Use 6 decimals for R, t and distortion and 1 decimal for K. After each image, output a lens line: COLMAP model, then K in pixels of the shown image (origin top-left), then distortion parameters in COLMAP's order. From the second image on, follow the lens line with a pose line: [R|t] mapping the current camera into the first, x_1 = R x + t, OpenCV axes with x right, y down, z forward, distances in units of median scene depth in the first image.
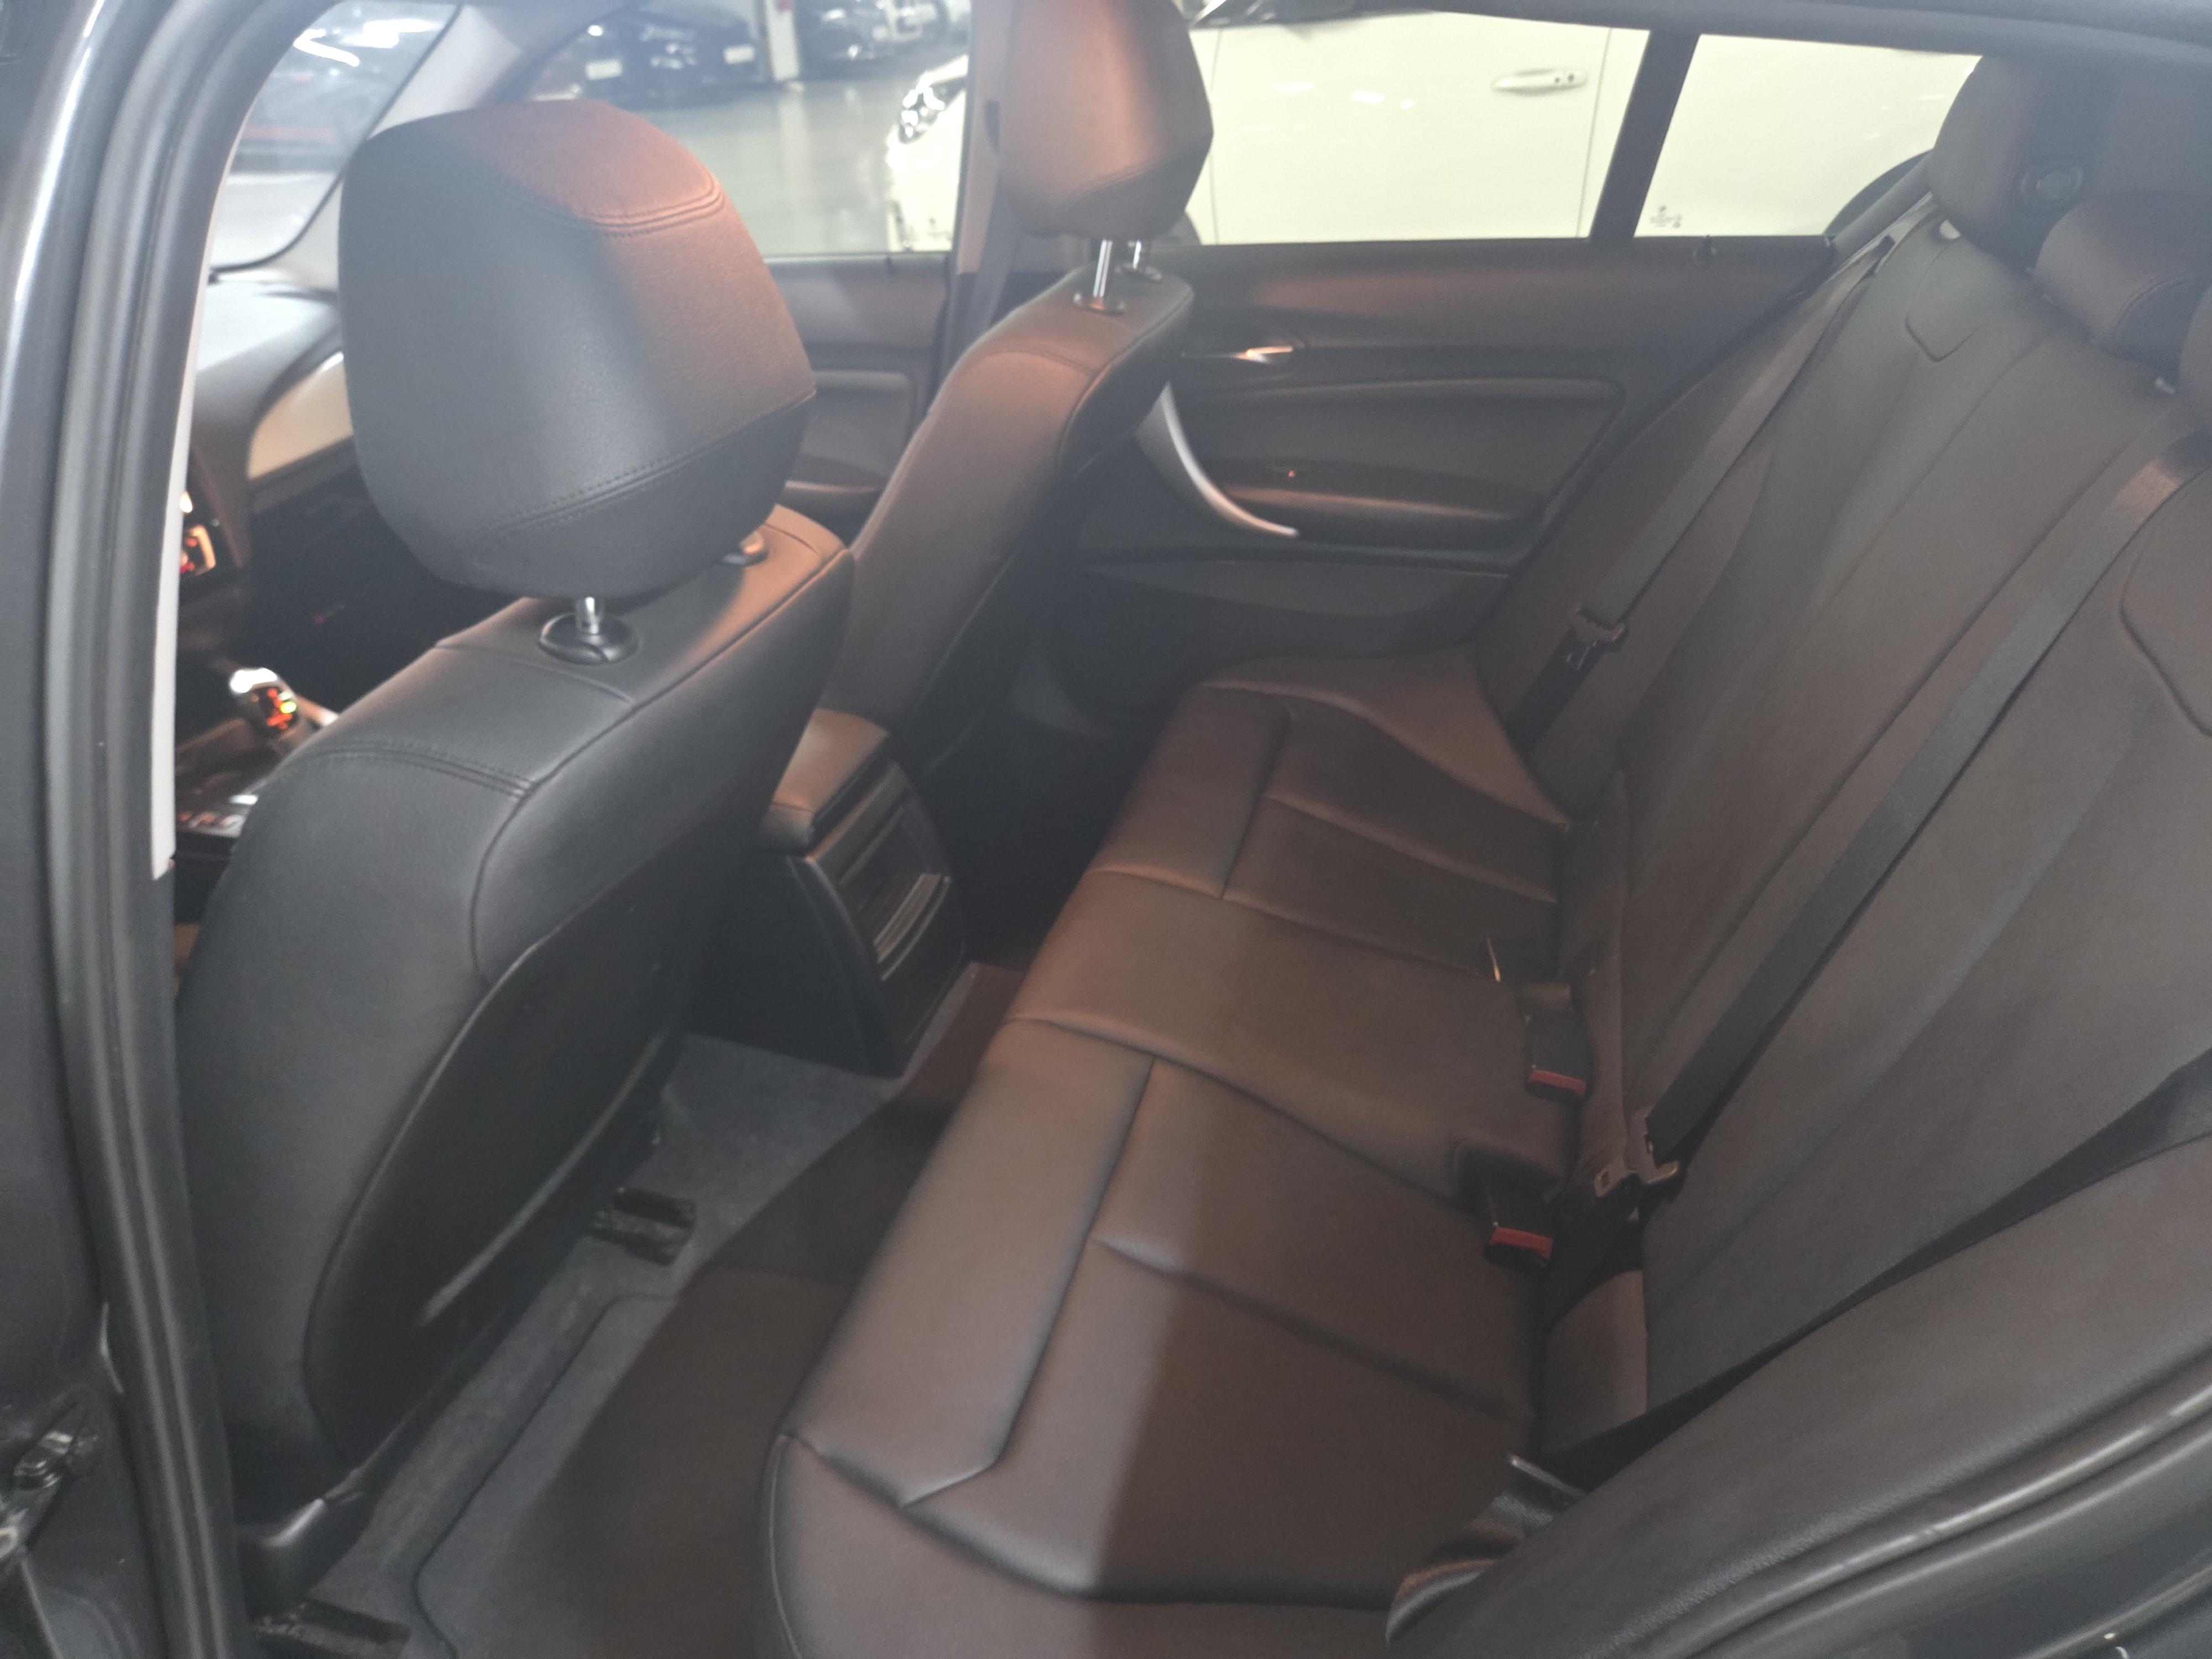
lens RADIAL K [[1488.0, 0, 1106.0], [0, 1488.0, 829.5], [0, 0, 1]] dist [0.042819, -0.001256]
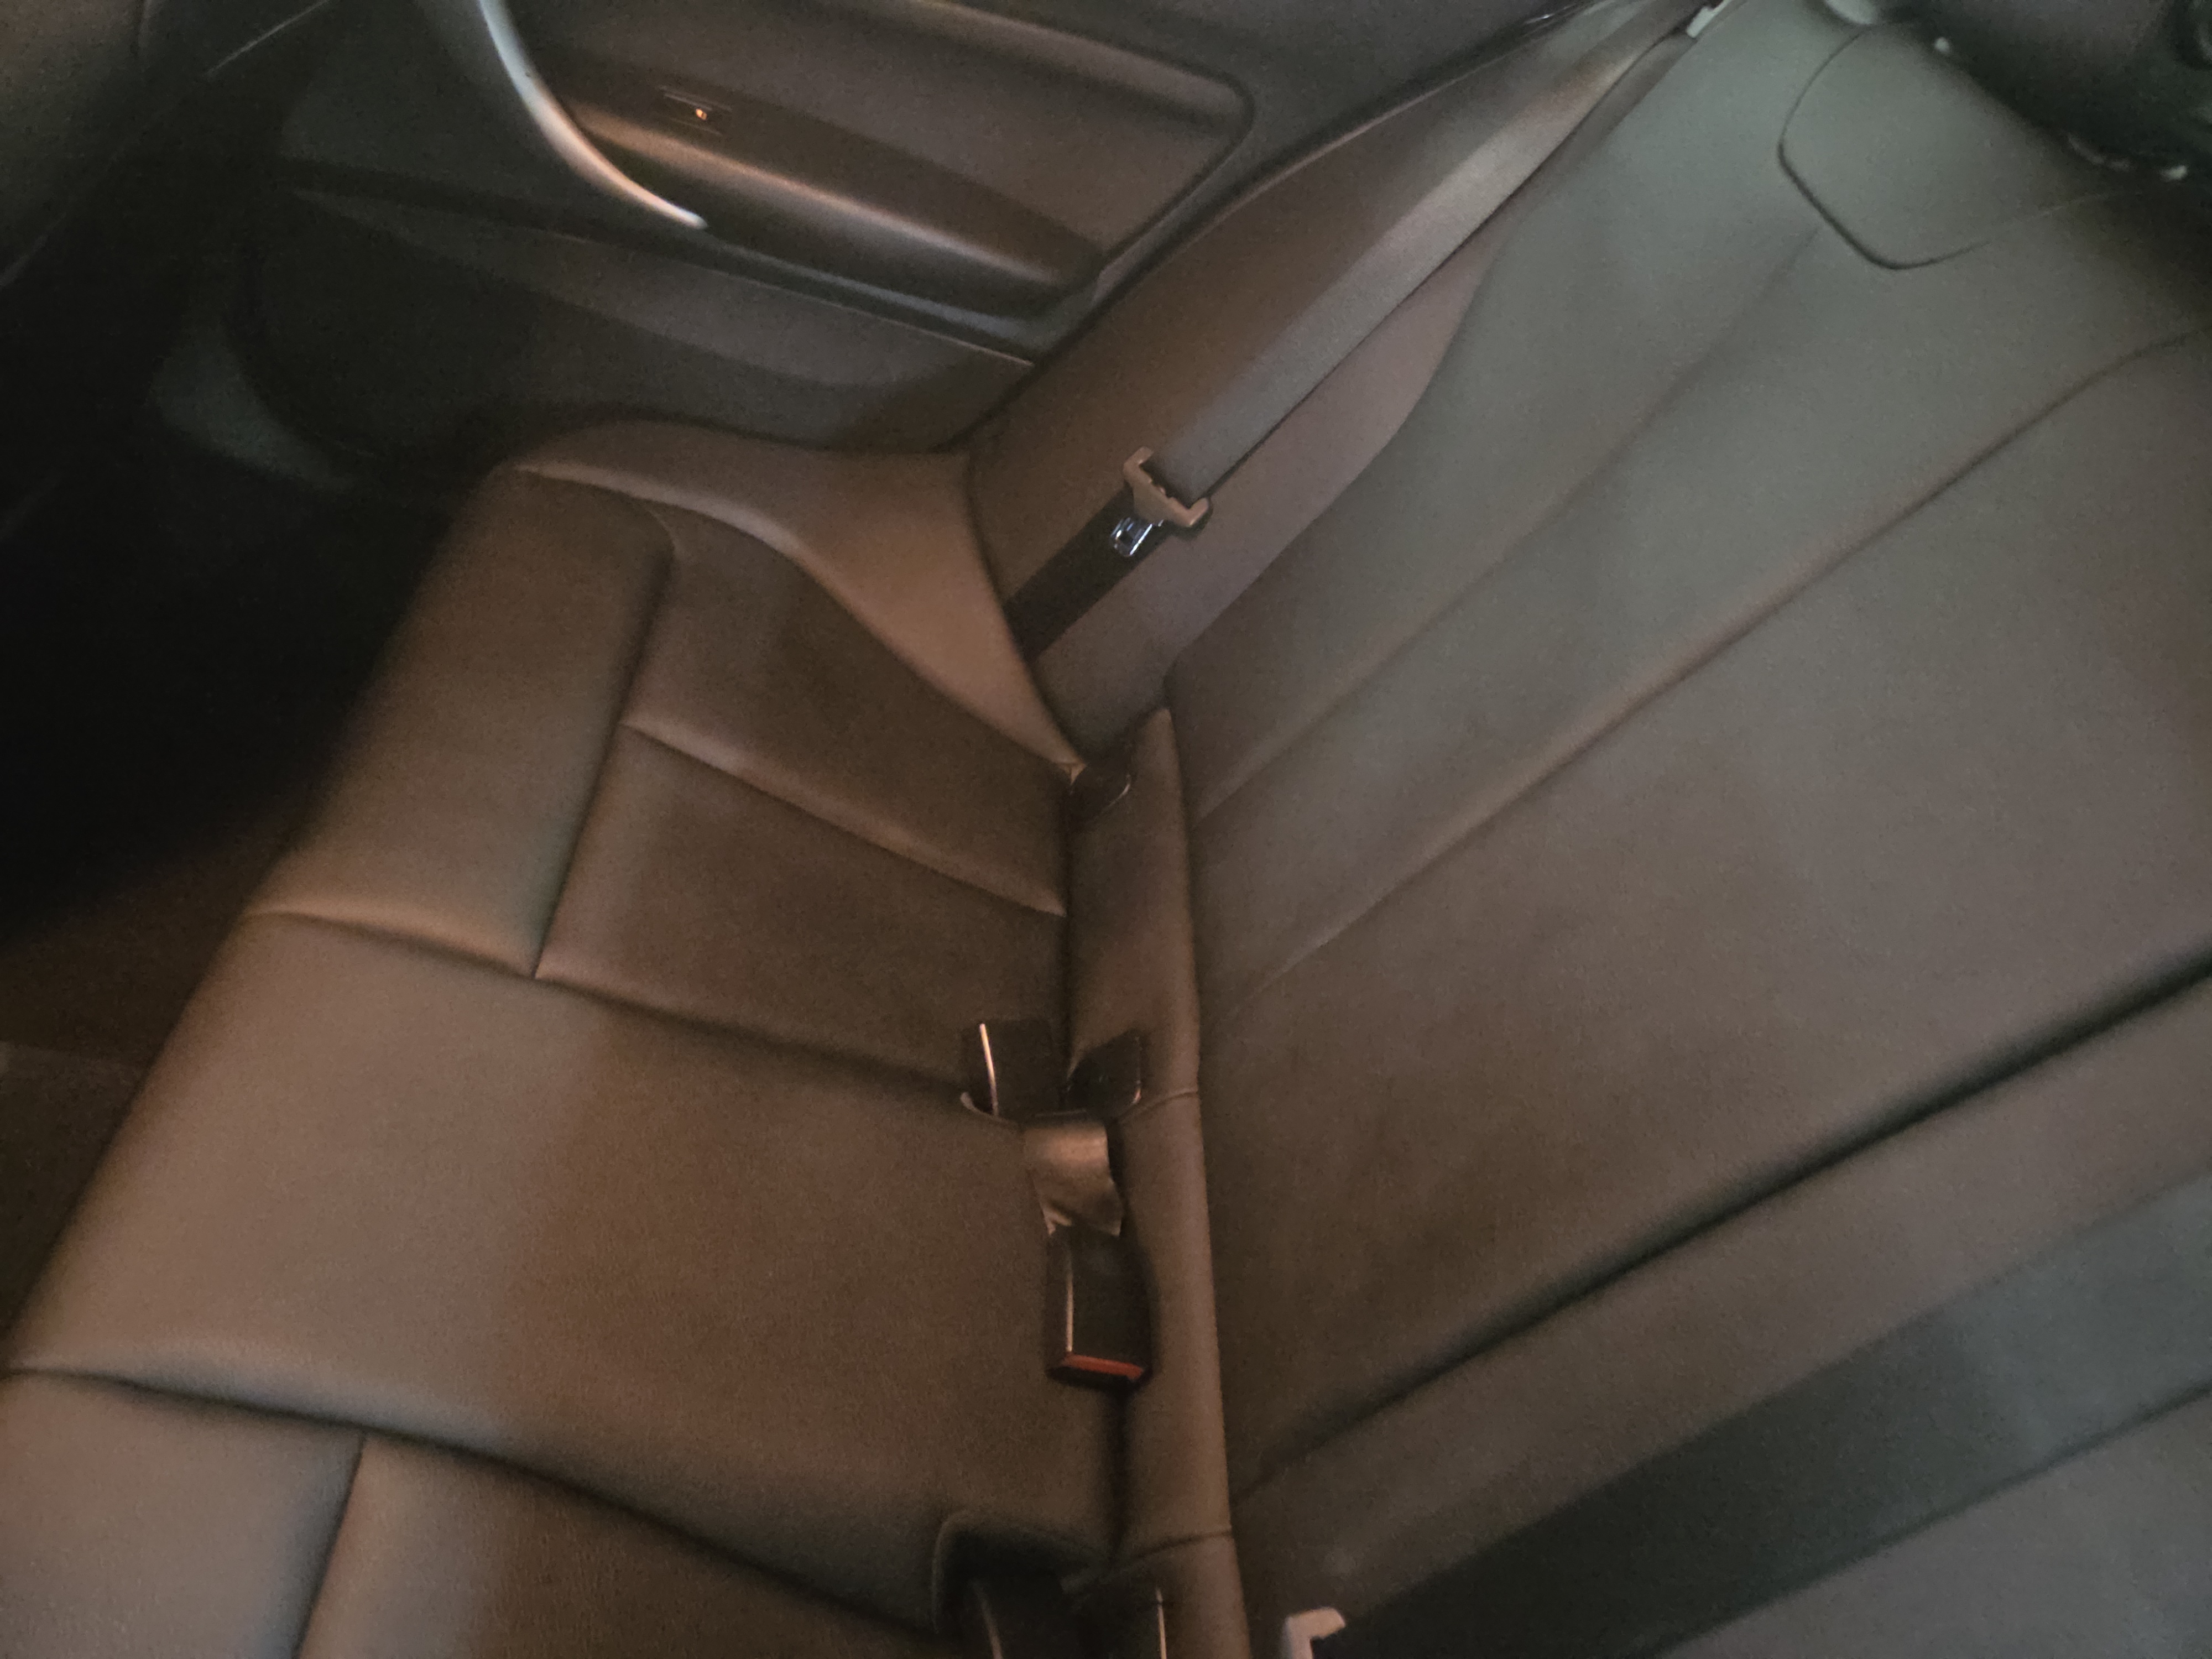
lens RADIAL K [[1488.0, 0, 1106.0], [0, 1488.0, 829.5], [0, 0, 1]] dist [0.042819, -0.001256]
pose [[0.901712, 0.025583, 0.431580, 0.024954], [-0.134914, 0.965049, 0.224674, -0.136470], [-0.410749, -0.260817, 0.873648, 0.397337]]
